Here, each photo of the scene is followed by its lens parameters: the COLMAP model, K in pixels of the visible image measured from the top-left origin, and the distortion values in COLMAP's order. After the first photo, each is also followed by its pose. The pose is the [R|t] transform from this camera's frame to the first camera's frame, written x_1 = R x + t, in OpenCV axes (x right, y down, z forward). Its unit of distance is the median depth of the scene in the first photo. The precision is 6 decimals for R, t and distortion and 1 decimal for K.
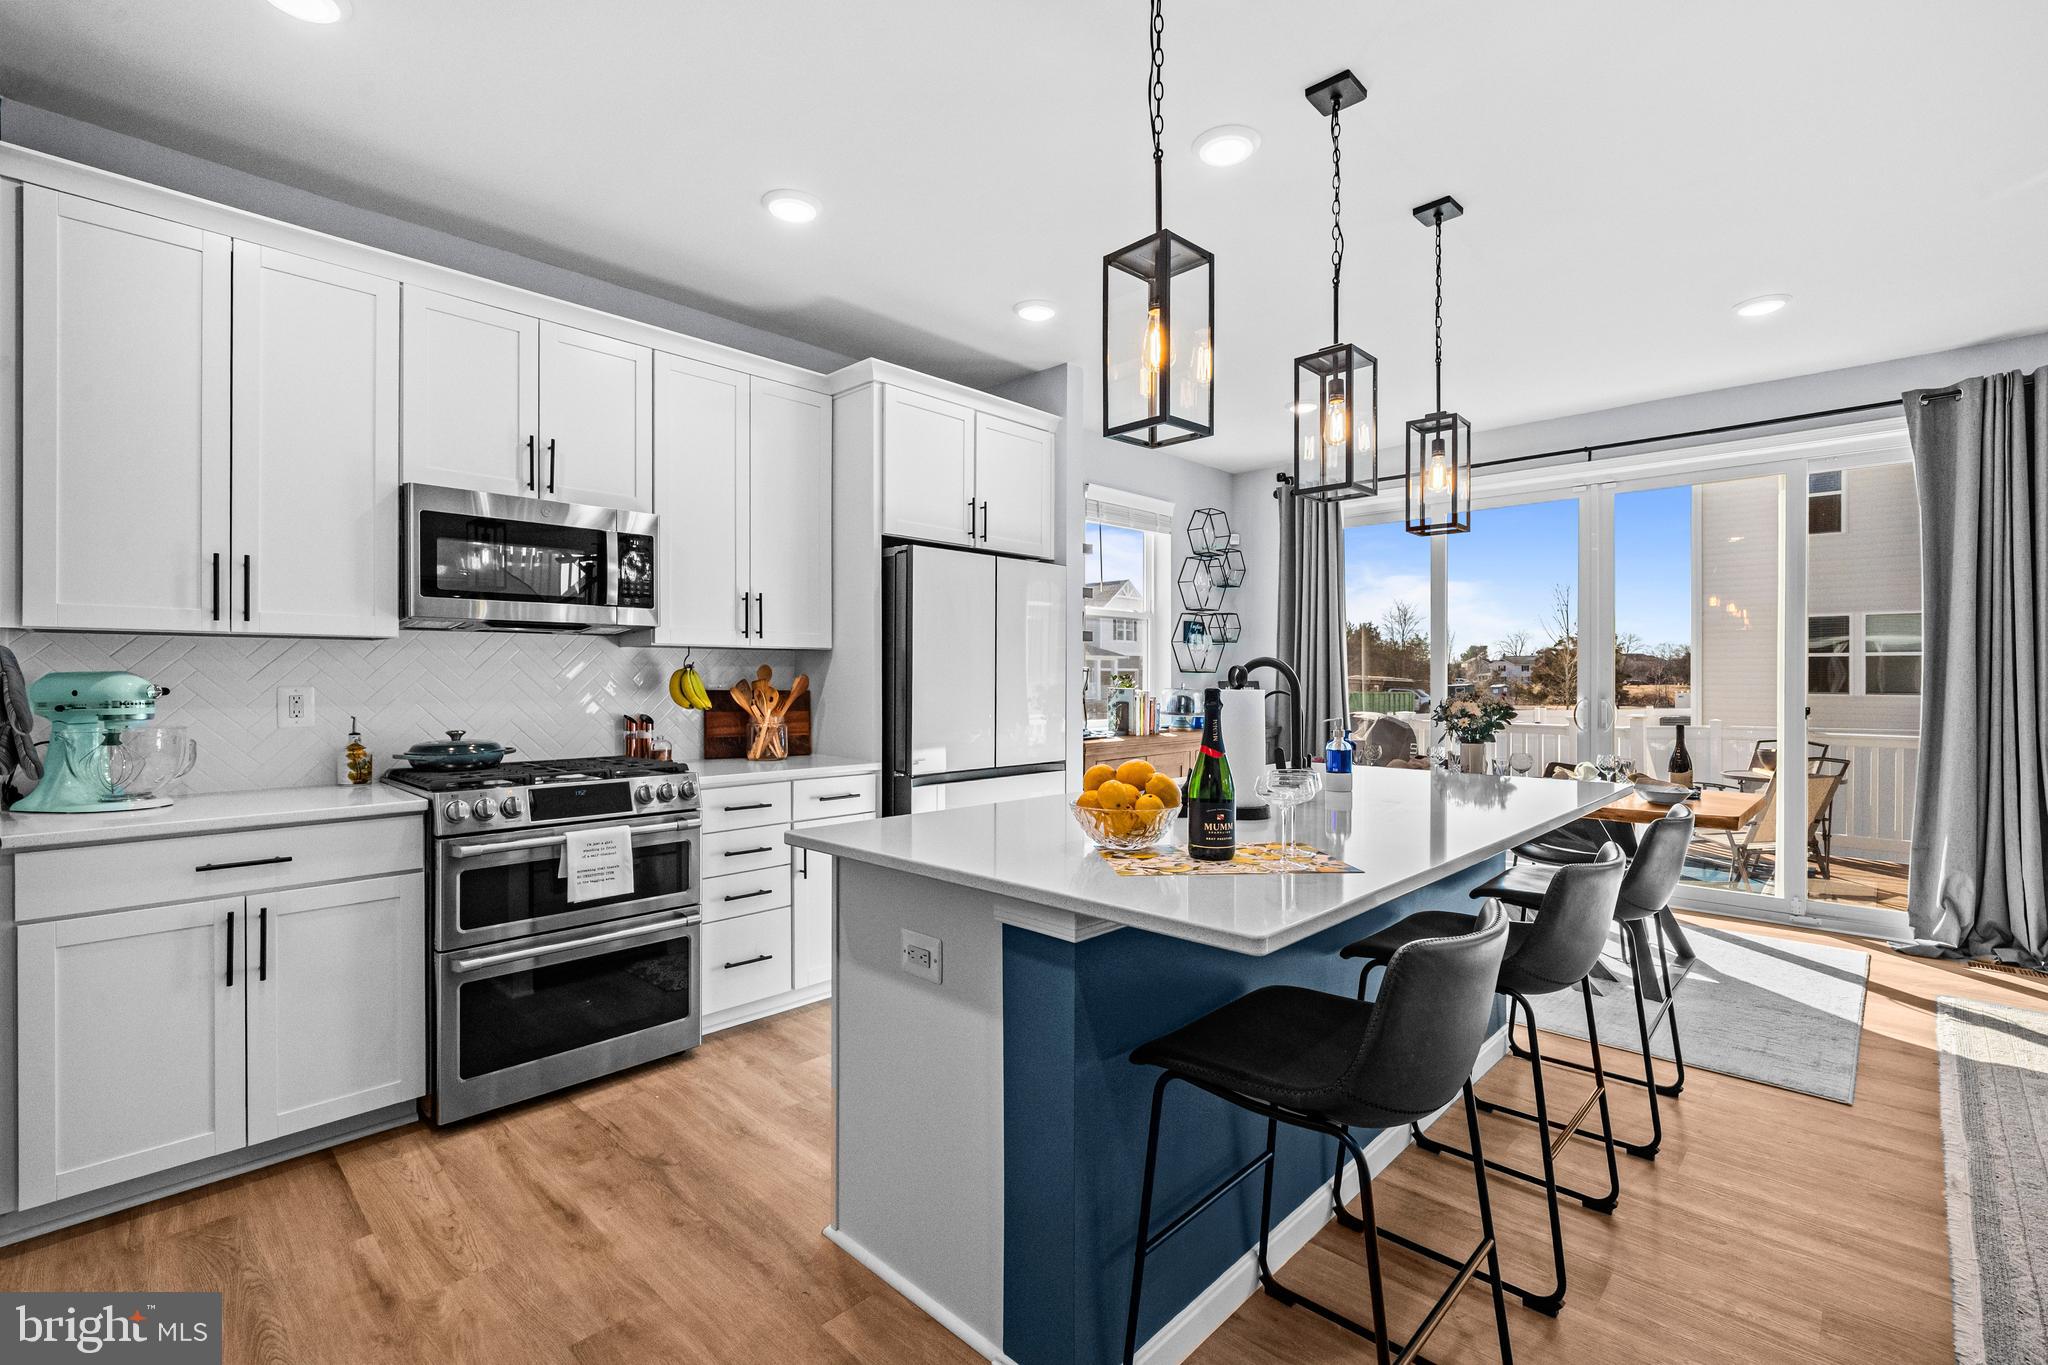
lens RADIAL K [[904.8, 0, 1032.4], [0, 904.8, 685.4], [0, 0, 1]] dist [0.011206, 0.000131]
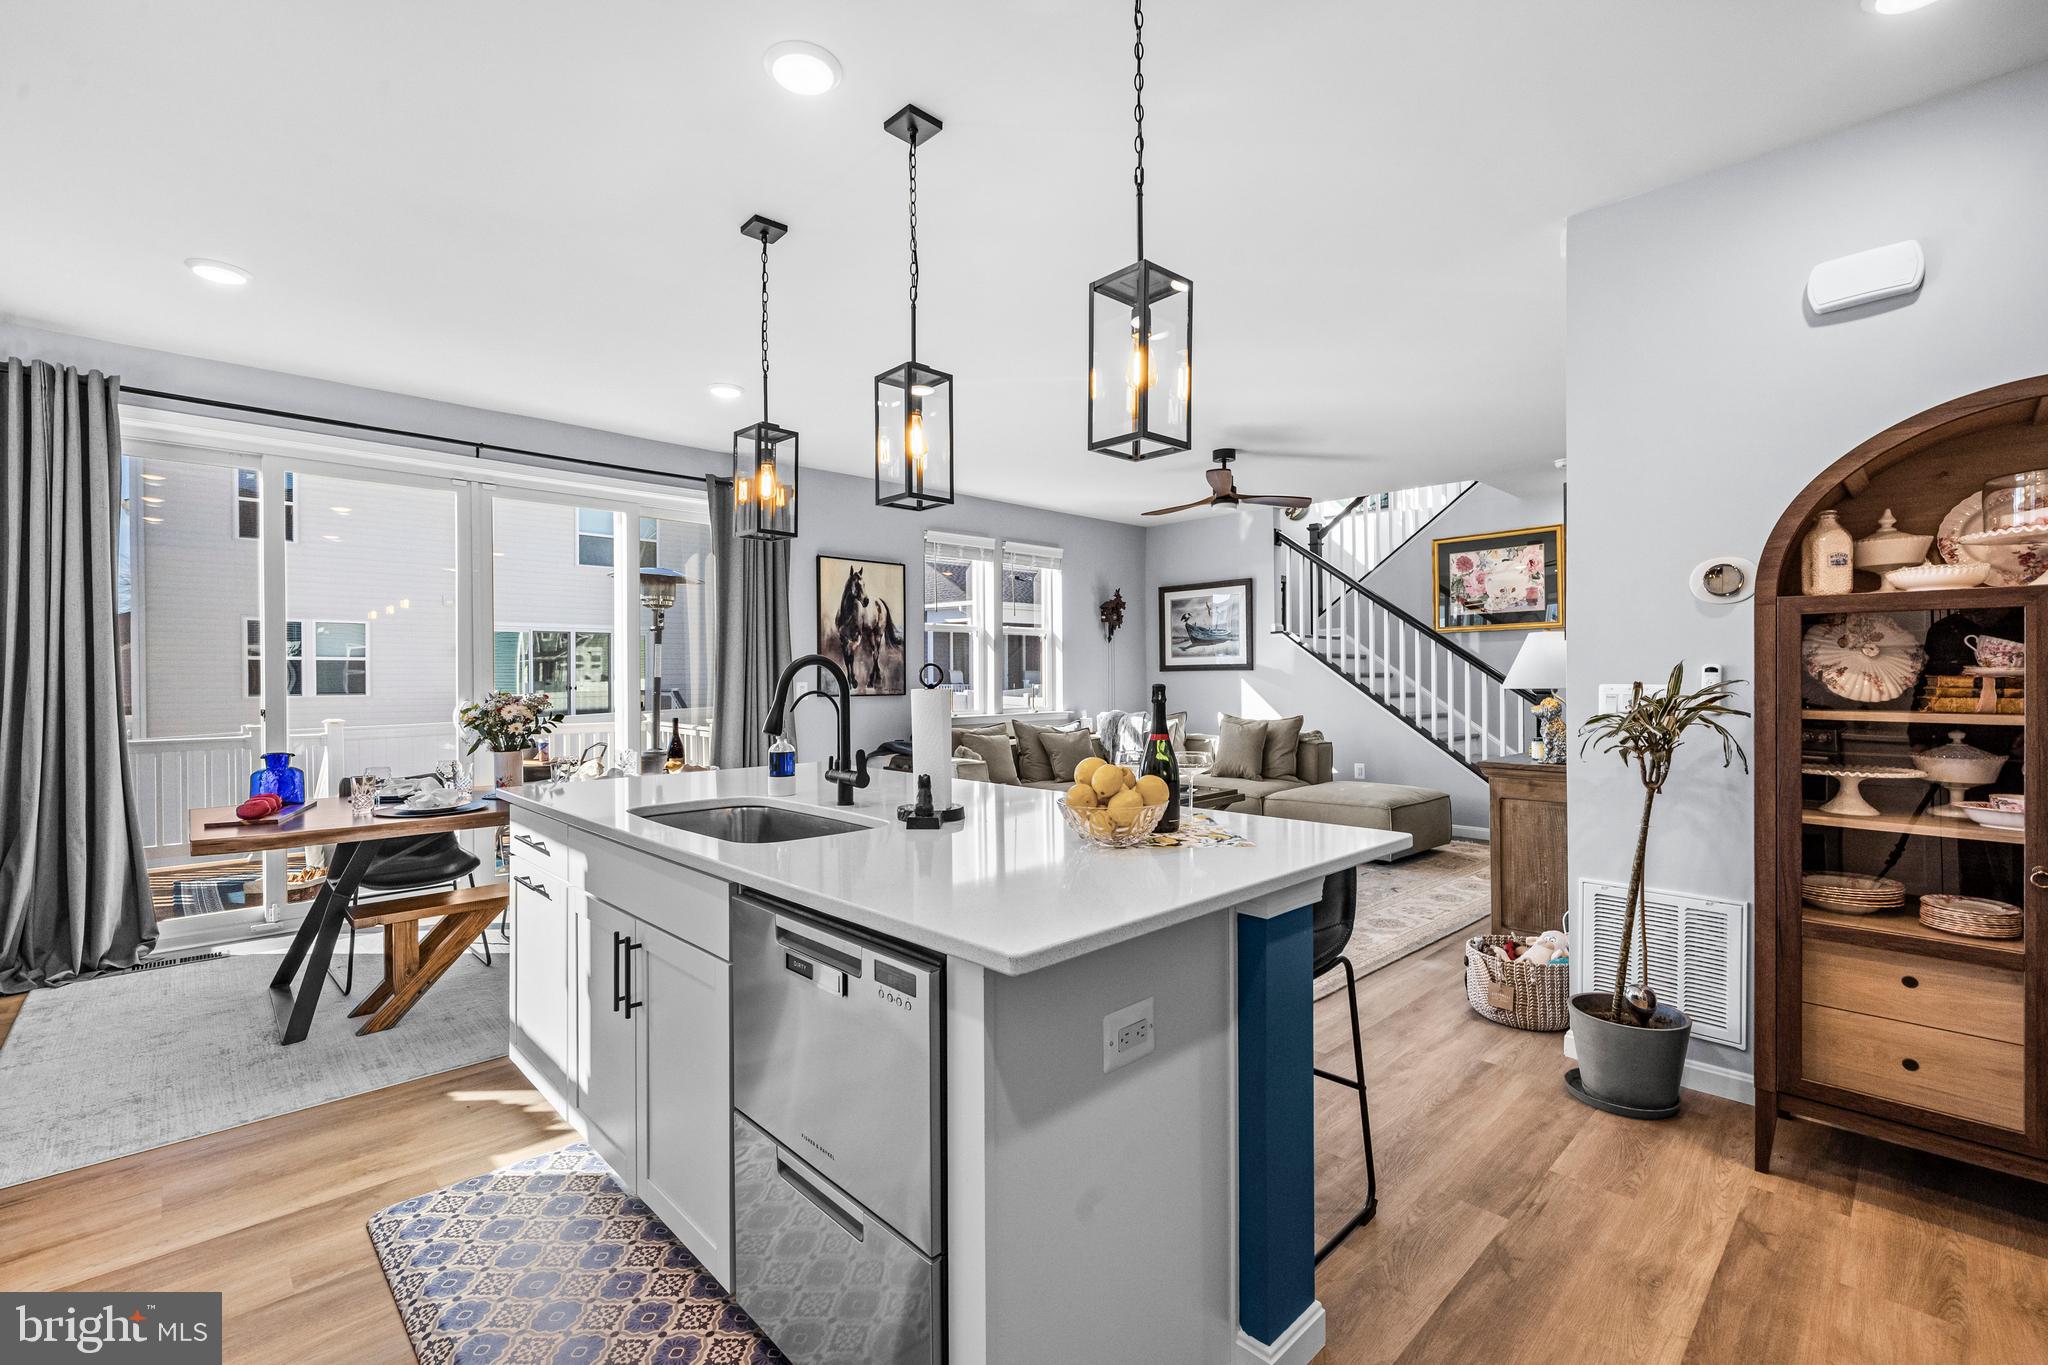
lens RADIAL K [[886.2, 0, 1008.5], [0, 886.2, 687.1], [0, 0, 1]] dist [0.002070, 0.000574]
pose [[0.058175, -0.012153, 0.998232, -0.558067], [0.013184, 0.999848, 0.011404, -0.004994], [-0.998219, 0.012497, 0.058327, 0.670336]]
